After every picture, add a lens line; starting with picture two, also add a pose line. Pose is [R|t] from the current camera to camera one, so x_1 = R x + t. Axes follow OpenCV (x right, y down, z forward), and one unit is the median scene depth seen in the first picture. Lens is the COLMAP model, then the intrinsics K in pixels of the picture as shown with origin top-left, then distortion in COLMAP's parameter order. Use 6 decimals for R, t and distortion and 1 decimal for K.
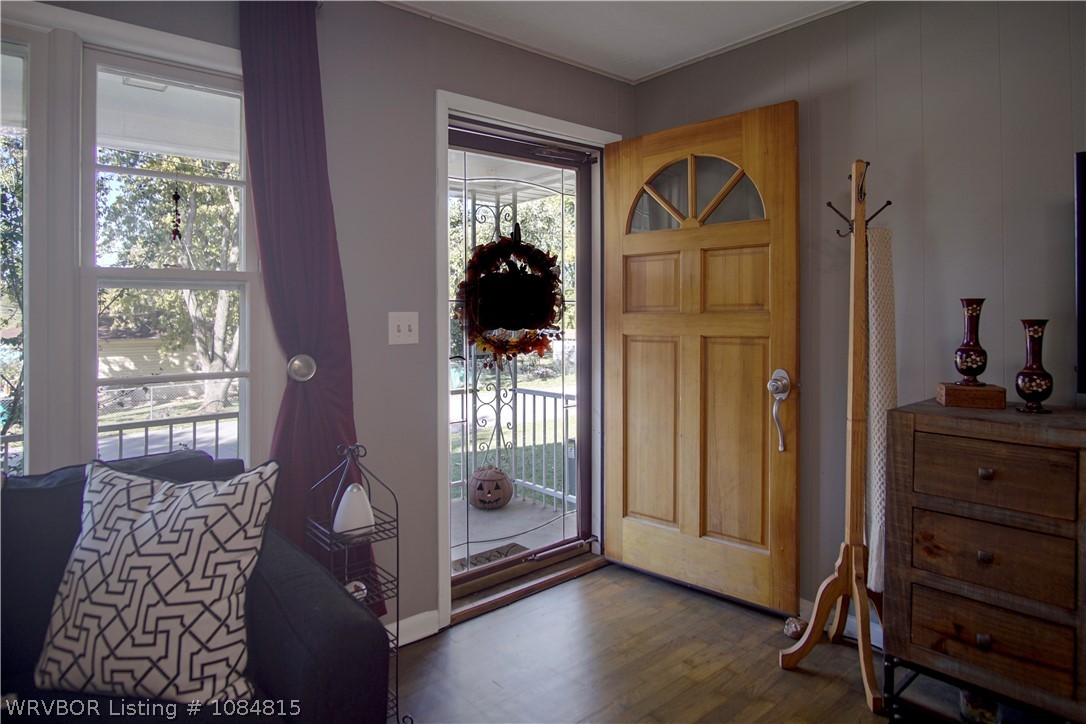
lens RADIAL K [[623.7, 0, 578.5], [0, 623.7, 287.5], [0, 0, 1]] dist [-0.028315, -0.000681]
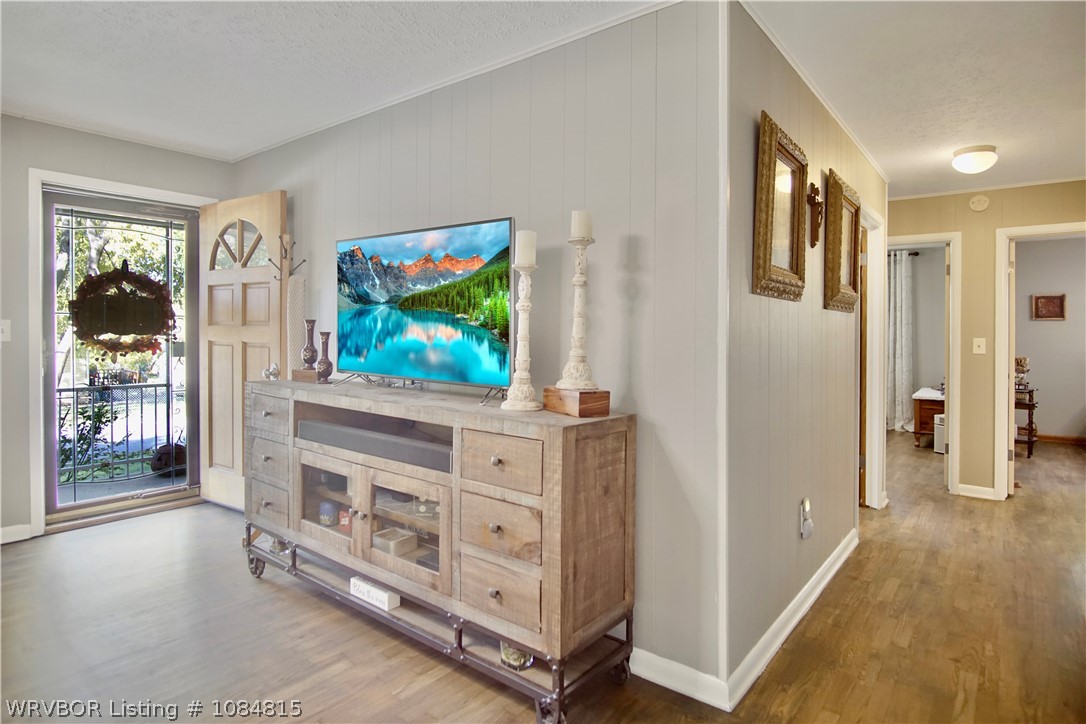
lens RADIAL K [[579.9, 0, 603.1], [0, 579.9, 309.8], [0, 0, 1]] dist [-0.033193, -0.001662]
pose [[0.975585, 0.021854, 0.218532, 0.765082], [-0.024208, 0.999674, 0.008101, -0.030272], [-0.218284, -0.013193, 0.975796, -0.546675]]
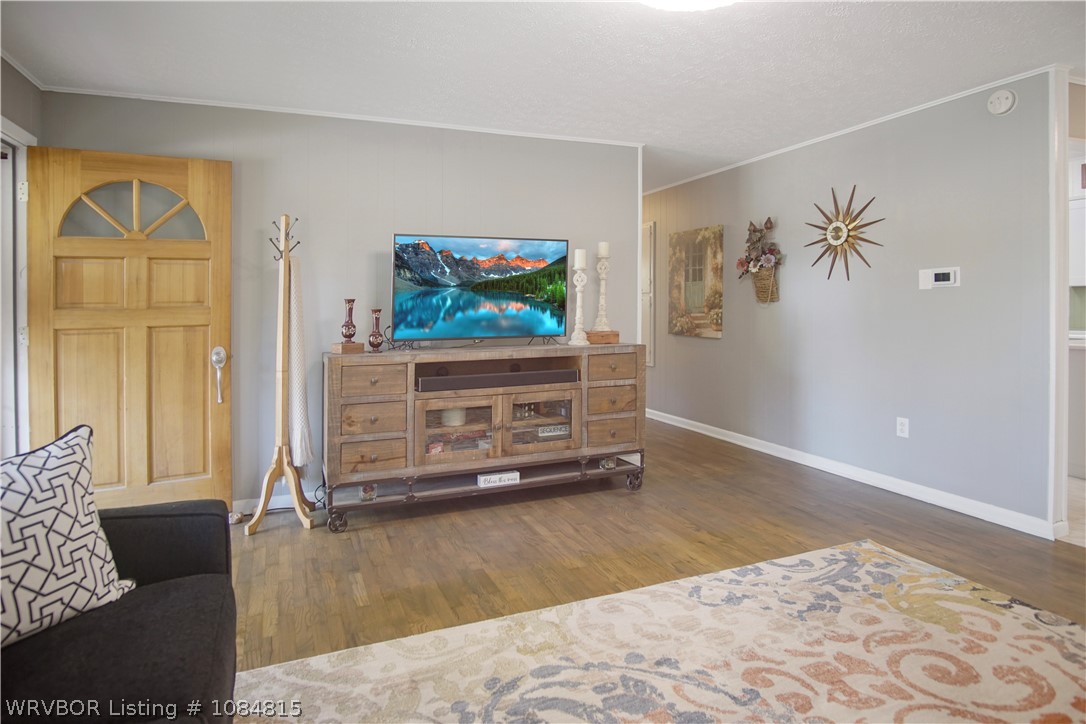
lens RADIAL K [[597.3, 0, 509.7], [0, 597.3, 315.1], [0, 0, 1]] dist [-0.006221, -0.001630]
pose [[0.357173, -0.021150, 0.933799, -0.674467], [-0.029314, 0.998997, 0.033839, -0.007716], [-0.933578, -0.039459, 0.356195, -0.111288]]
